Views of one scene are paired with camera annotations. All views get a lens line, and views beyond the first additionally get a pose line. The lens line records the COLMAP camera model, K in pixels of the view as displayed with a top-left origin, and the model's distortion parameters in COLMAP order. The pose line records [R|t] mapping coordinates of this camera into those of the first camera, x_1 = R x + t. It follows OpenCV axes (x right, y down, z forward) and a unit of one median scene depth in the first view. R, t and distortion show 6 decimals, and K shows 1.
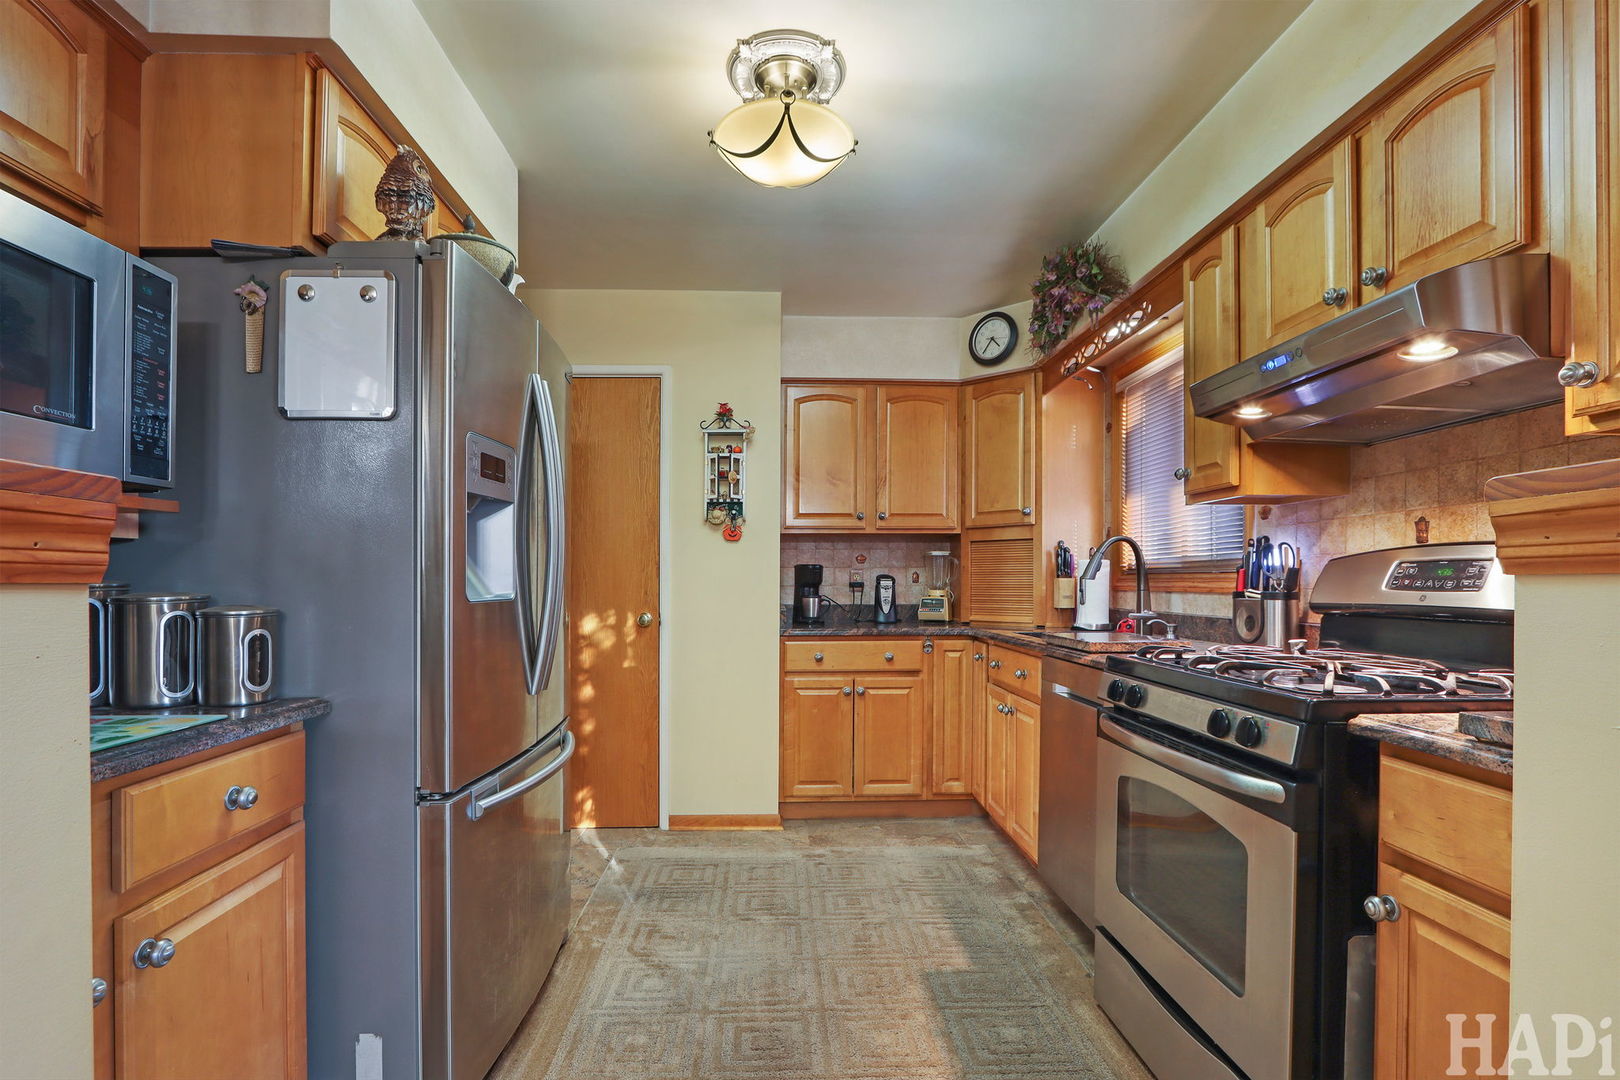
lens RADIAL K [[765.3, 0, 785.6], [0, 765.3, 581.3], [0, 0, 1]] dist [-0.019704, 0.000416]
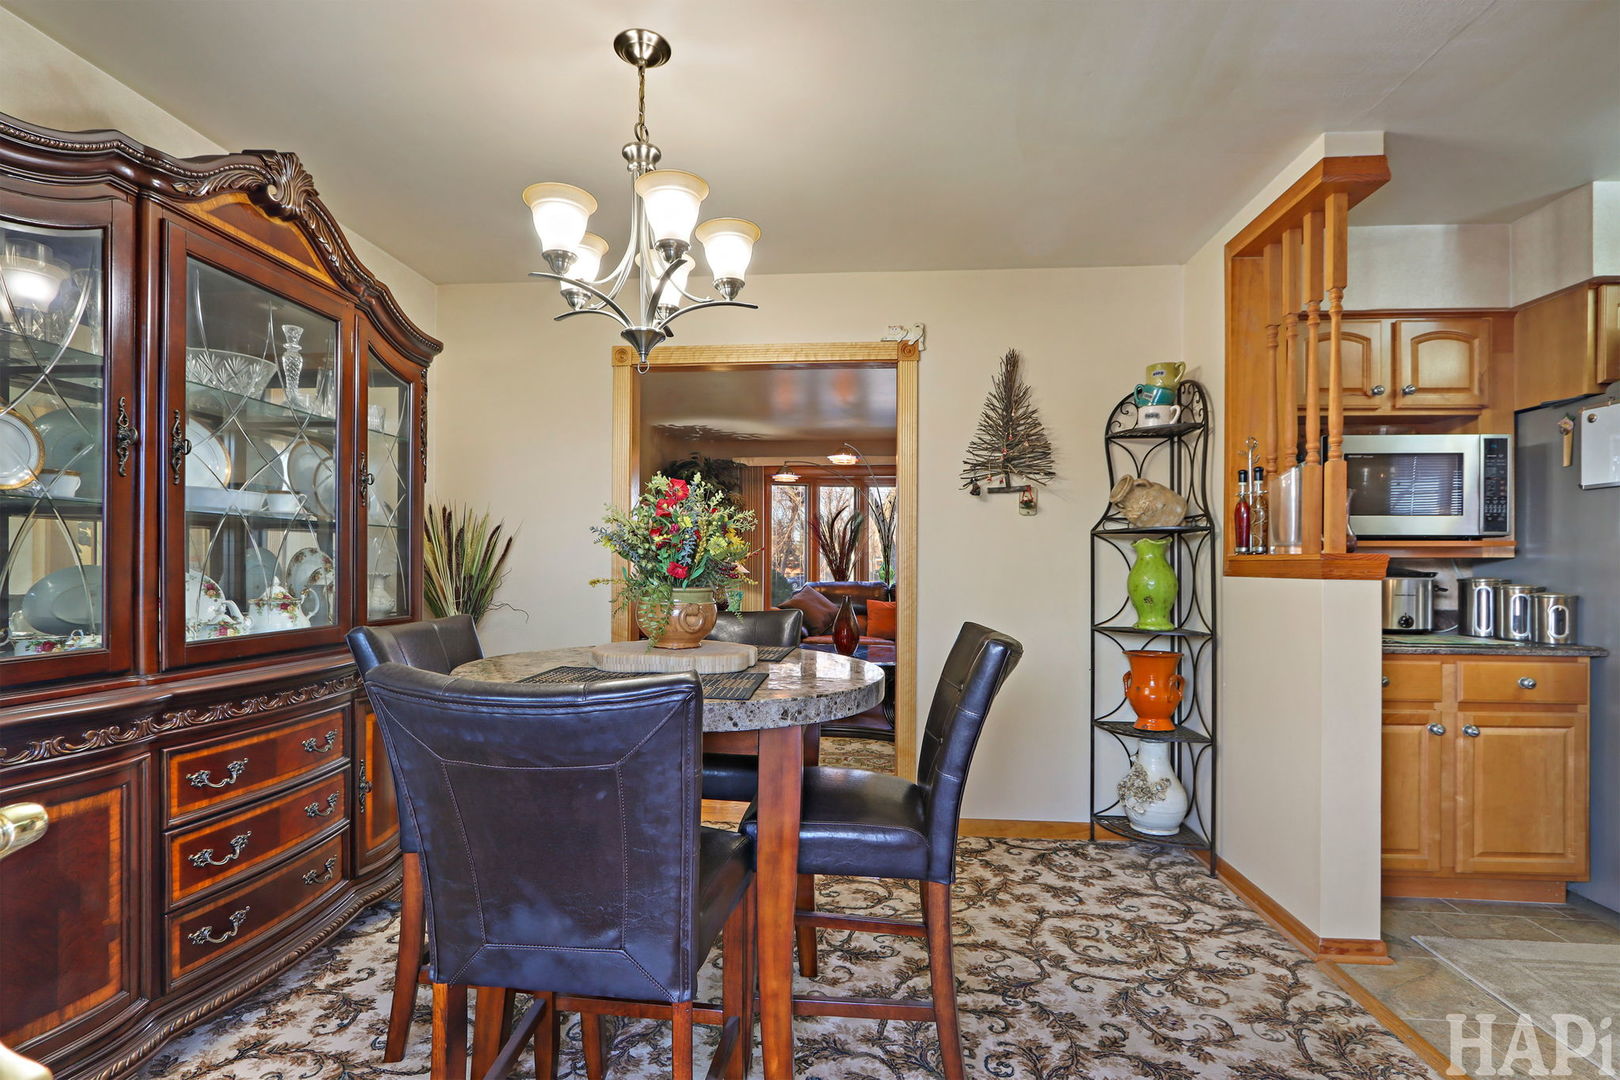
lens RADIAL K [[780.9, 0, 804.0], [0, 780.9, 563.9], [0, 0, 1]] dist [-0.000276, 0.000000]
pose [[-0.112366, -0.003352, -0.993661, 1.388774], [-0.008080, 0.999964, -0.002459, -0.018255], [0.993634, 0.007752, -0.112389, -0.629096]]
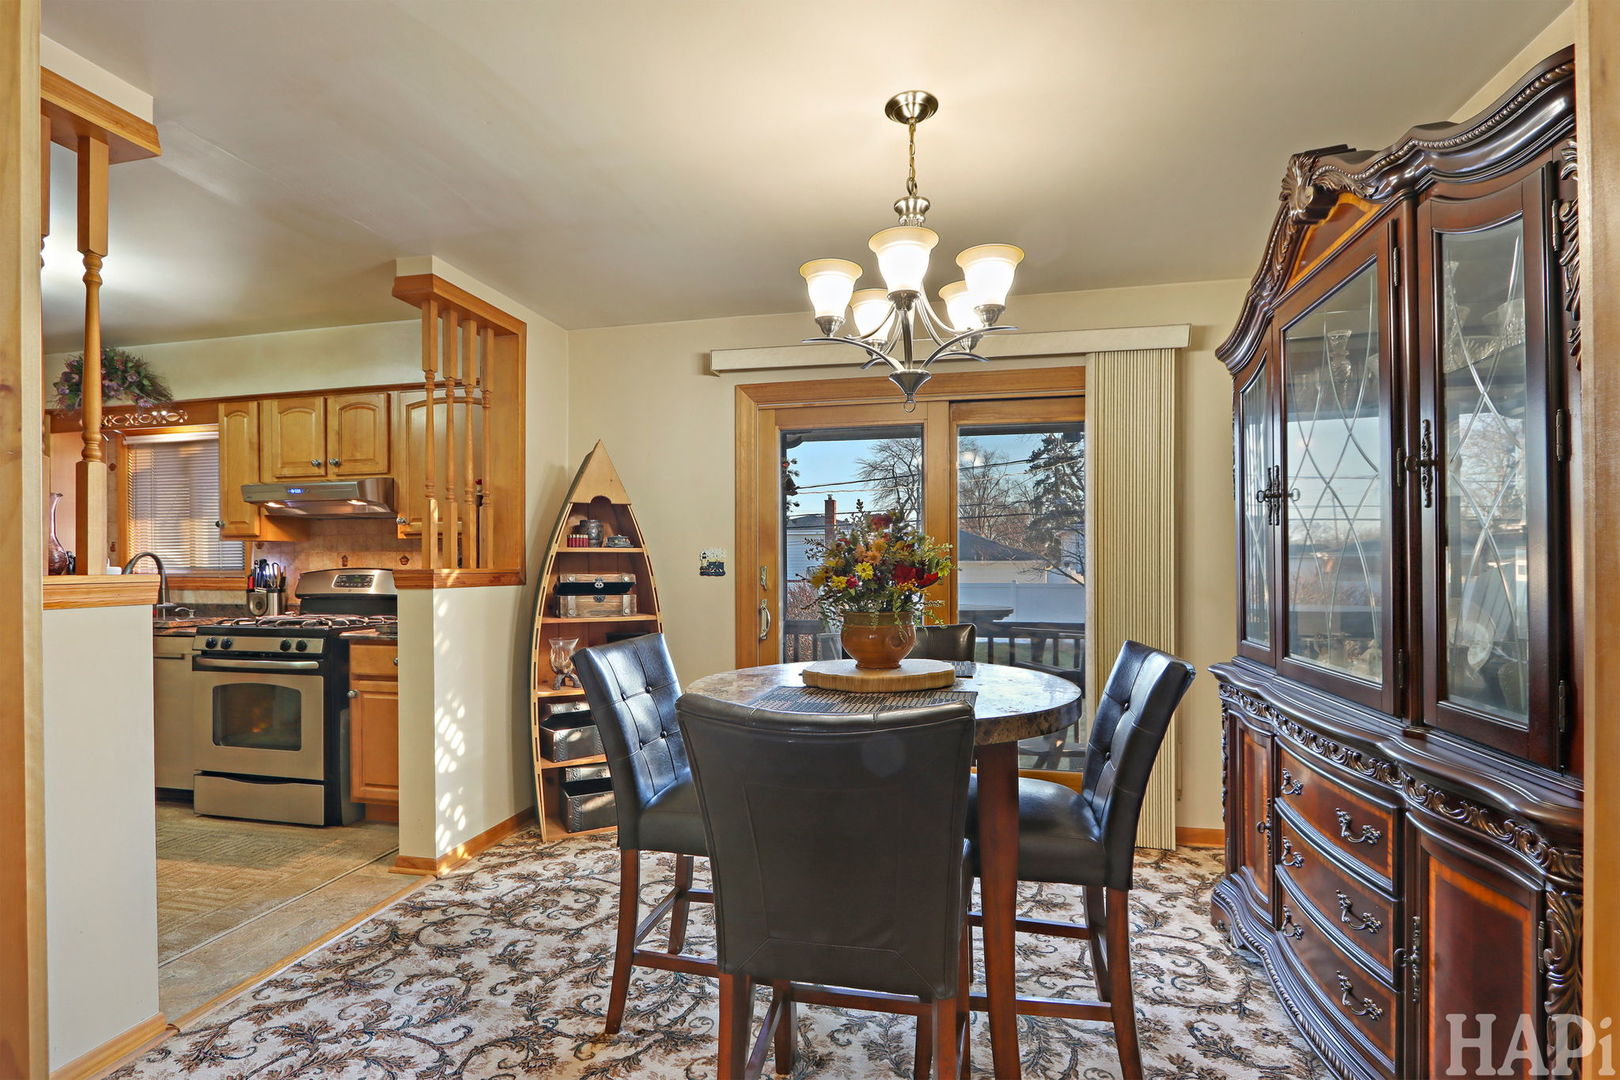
lens RADIAL K [[780.9, 0, 804.0], [0, 780.9, 563.9], [0, 0, 1]] dist [-0.000276, 0.000000]
pose [[0.255097, -0.004777, 0.966904, -1.424980], [0.005329, 0.999980, 0.003534, -0.075236], [-0.966901, 0.004251, 0.255118, -1.249027]]
